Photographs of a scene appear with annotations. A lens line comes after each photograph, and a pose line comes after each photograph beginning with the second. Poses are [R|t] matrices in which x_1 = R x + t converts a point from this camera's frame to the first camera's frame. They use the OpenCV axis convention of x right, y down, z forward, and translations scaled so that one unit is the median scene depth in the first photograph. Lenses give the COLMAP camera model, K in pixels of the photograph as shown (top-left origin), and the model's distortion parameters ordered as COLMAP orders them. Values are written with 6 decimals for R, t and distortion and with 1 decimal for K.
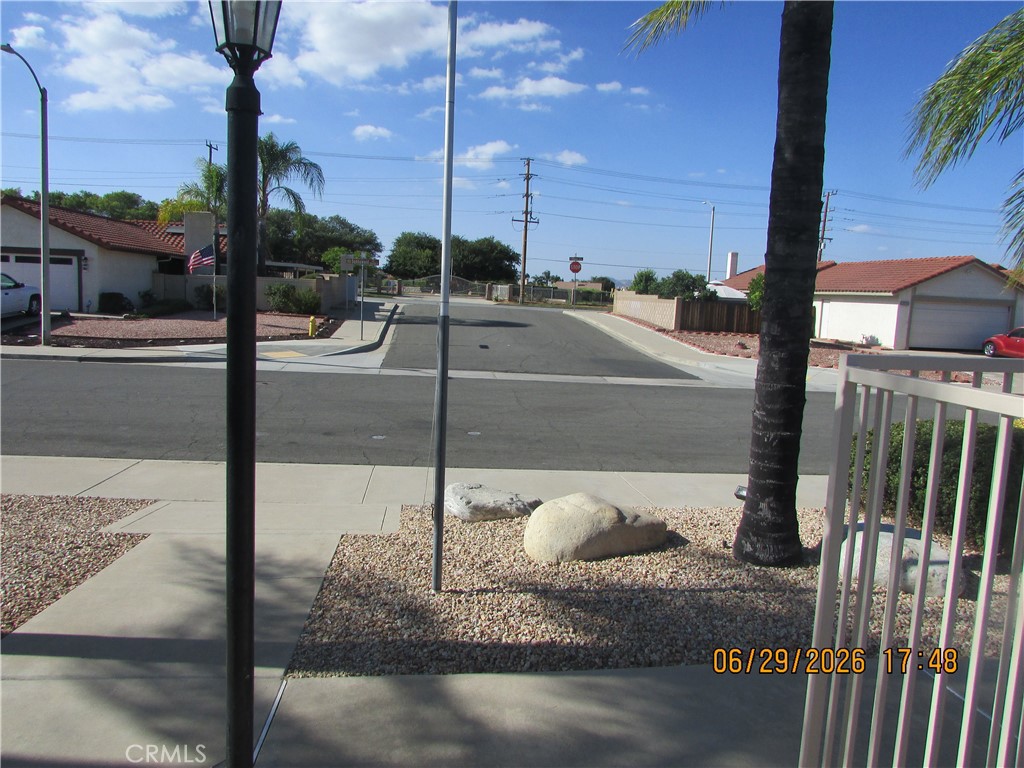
lens RADIAL K [[725.9, 0, 517.7], [0, 725.9, 380.5], [0, 0, 1]] dist [-0.006011, 0.001202]
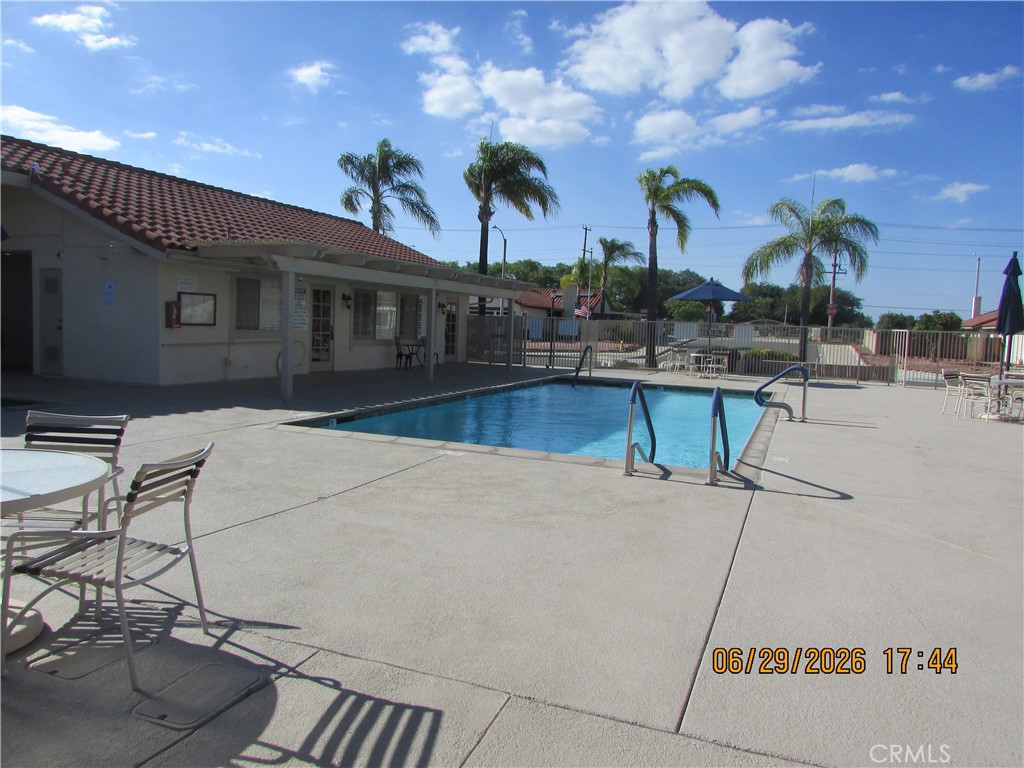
lens RADIAL K [[751.3, 0, 513.7], [0, 751.3, 384.0], [0, 0, 1]] dist [0.003033, 0.000492]
pose [[0.874518, 0.029975, -0.484065, 0.150979], [-0.060166, 0.997083, -0.046954, 0.046841], [0.481246, 0.070187, 0.873771, -0.292086]]
